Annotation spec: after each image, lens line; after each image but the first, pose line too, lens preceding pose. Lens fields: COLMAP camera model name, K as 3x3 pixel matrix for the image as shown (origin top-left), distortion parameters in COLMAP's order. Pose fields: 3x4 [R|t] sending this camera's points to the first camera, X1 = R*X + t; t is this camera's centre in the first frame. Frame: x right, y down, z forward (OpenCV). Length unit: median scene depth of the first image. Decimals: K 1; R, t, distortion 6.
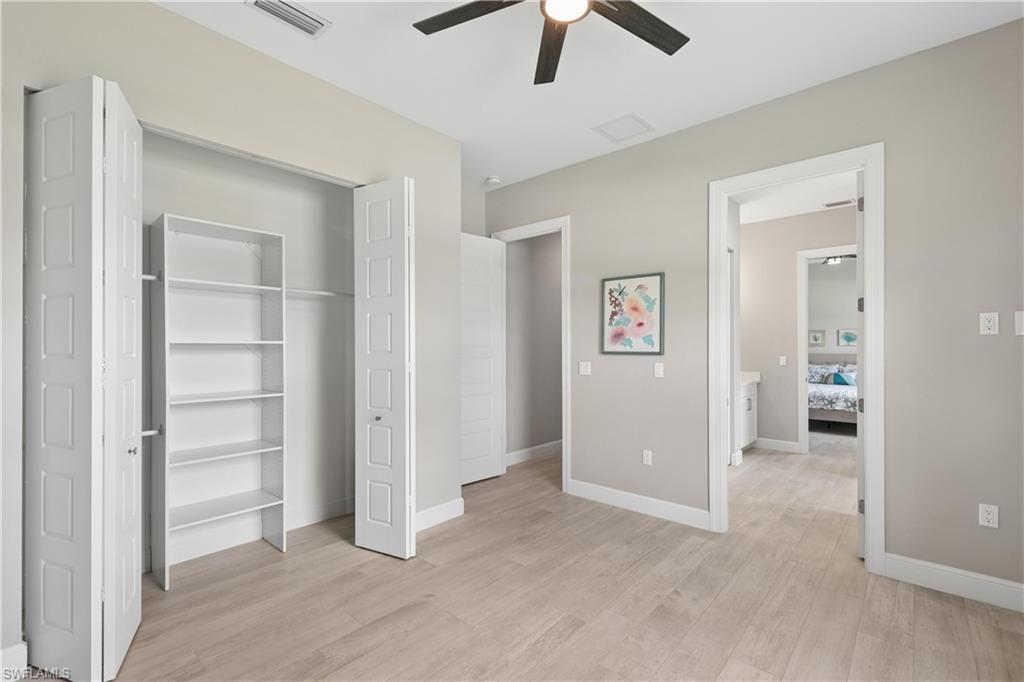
lens RADIAL K [[451.9, 0, 512.0], [0, 451.9, 341.0], [0, 0, 1]] dist [0.000793, 0.000129]
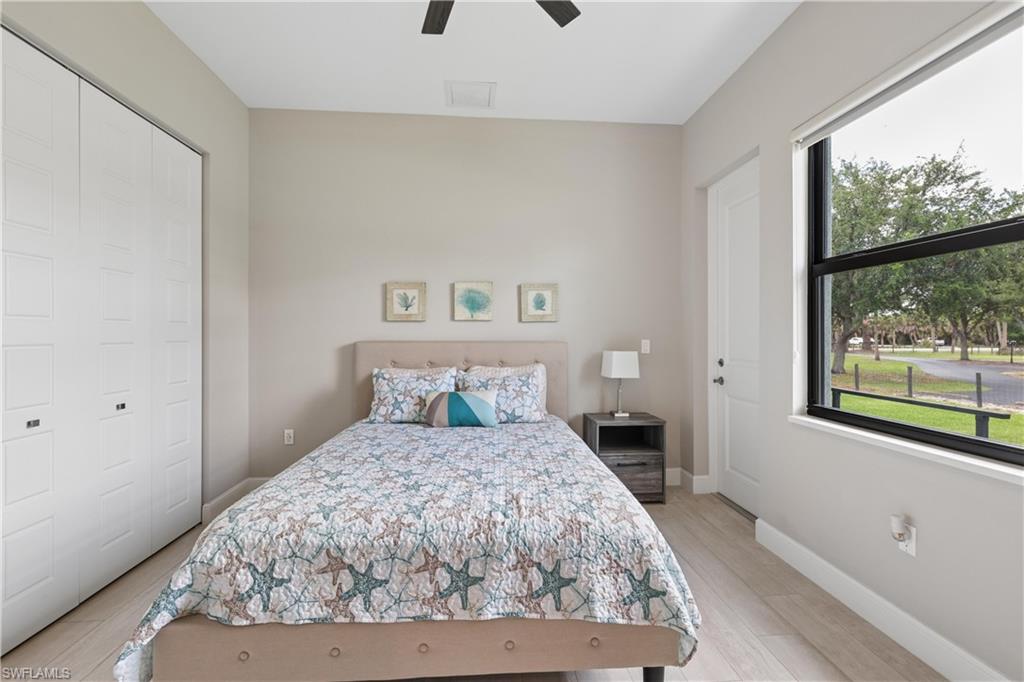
lens RADIAL K [[445.6, 0, 512.0], [0, 445.6, 341.0], [0, 0, 1]] dist [0.002653, 0.000432]
pose [[0.684778, -0.006178, 0.728726, 0.482053], [-0.009522, 0.999803, 0.017424, 0.022150], [-0.728689, -0.018870, 0.684584, 0.711004]]
